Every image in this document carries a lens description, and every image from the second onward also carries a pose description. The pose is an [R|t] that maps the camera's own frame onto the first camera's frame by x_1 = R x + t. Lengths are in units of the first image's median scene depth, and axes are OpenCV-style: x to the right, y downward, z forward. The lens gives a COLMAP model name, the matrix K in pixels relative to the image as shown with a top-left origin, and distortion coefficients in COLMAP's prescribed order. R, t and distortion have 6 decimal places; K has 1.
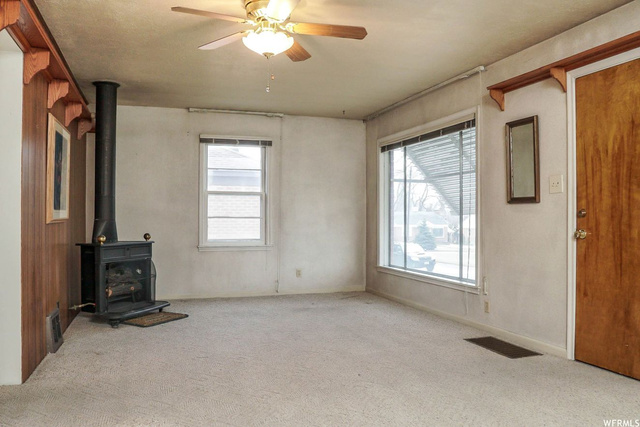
lens RADIAL K [[523.5, 0, 320.2], [0, 523.5, 214.5], [0, 0, 1]] dist [-0.064161, 0.002788]
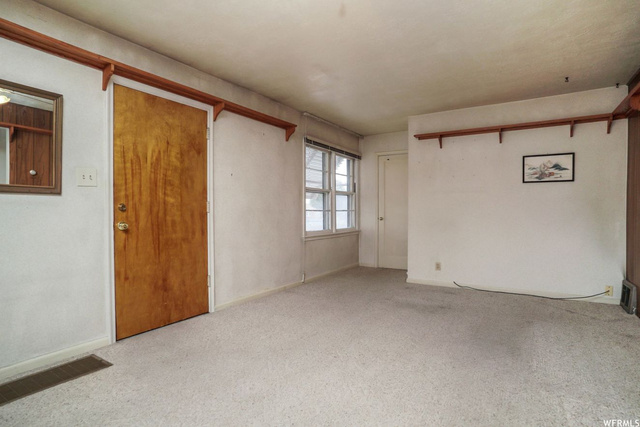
lens RADIAL K [[334.3, 0, 321.2], [0, 334.3, 217.1], [0, 0, 1]] dist [-0.037805, 0.004133]
pose [[-0.644353, -0.013563, 0.764608, -0.344156], [-0.002257, 0.999872, 0.015835, 0.006345], [-0.764725, 0.008478, -0.644301, 1.210760]]
